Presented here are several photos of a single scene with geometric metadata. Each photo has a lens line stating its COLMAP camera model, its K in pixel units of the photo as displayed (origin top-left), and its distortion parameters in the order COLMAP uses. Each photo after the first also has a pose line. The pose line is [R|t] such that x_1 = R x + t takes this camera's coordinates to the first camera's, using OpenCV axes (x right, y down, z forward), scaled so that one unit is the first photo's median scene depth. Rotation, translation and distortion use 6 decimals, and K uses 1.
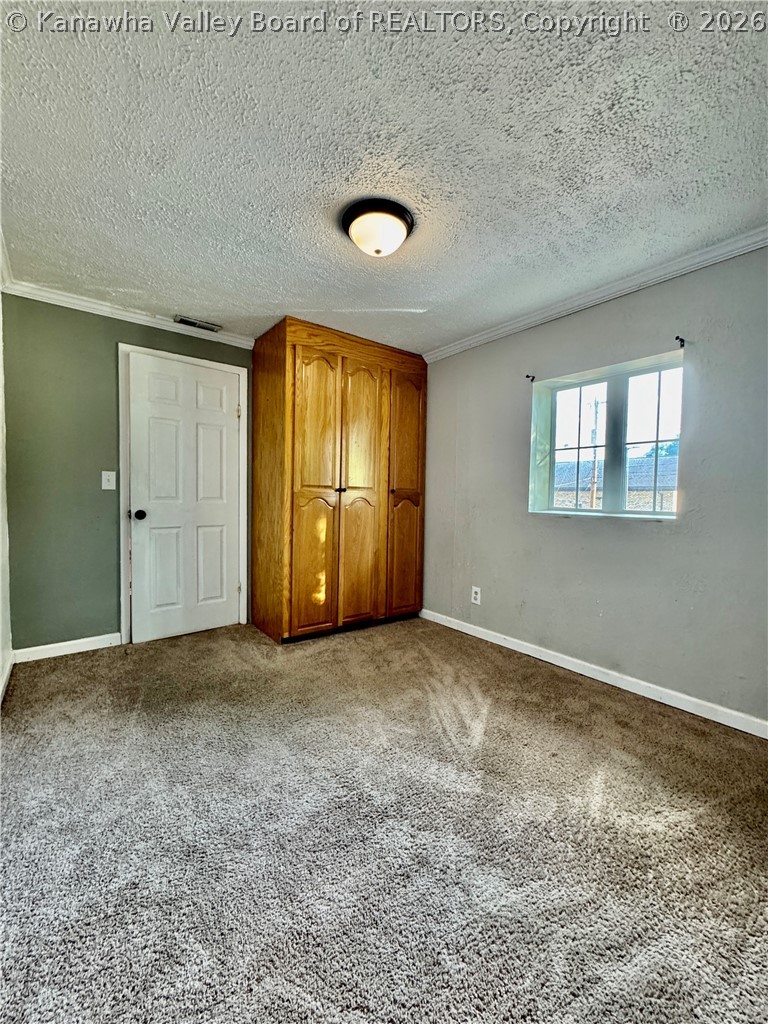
lens RADIAL K [[410.6, 0, 386.7], [0, 410.6, 513.4], [0, 0, 1]] dist [-0.003596, 0.000280]
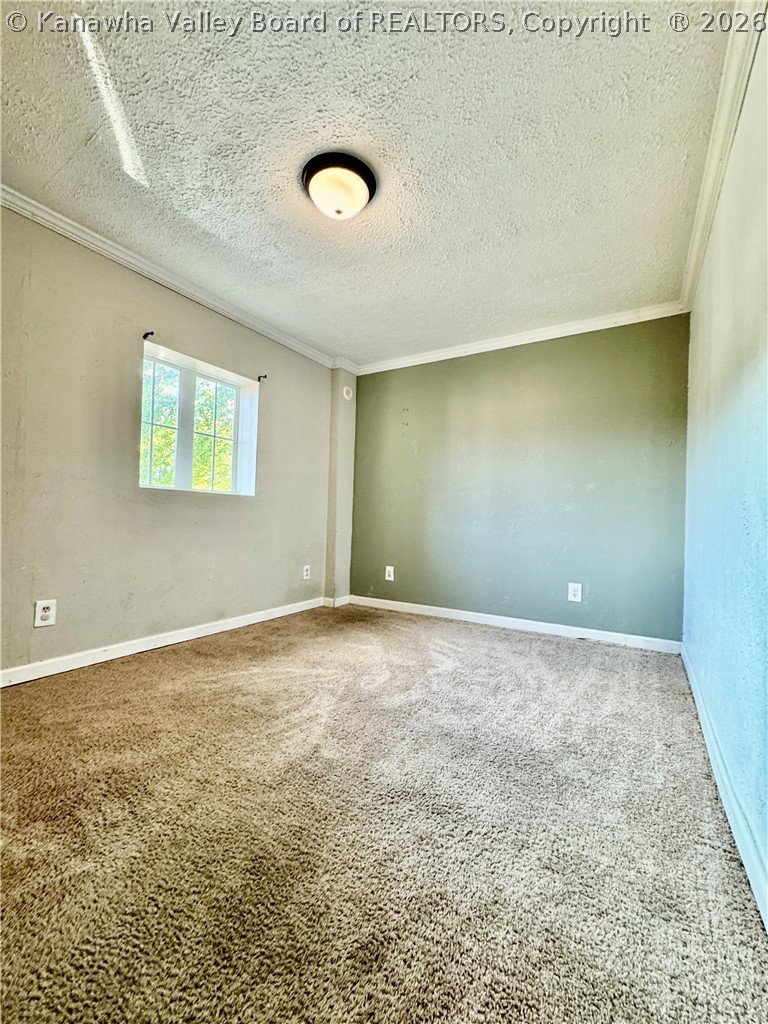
lens RADIAL K [[414.8, 0, 384.0], [0, 414.8, 512.0], [0, 0, 1]] dist [-0.003272, 0.000326]
pose [[-0.340064, -0.016397, 0.940259, -0.716562], [0.003776, 0.999816, 0.018801, 0.038296], [-0.940395, 0.009944, -0.339939, 0.895889]]
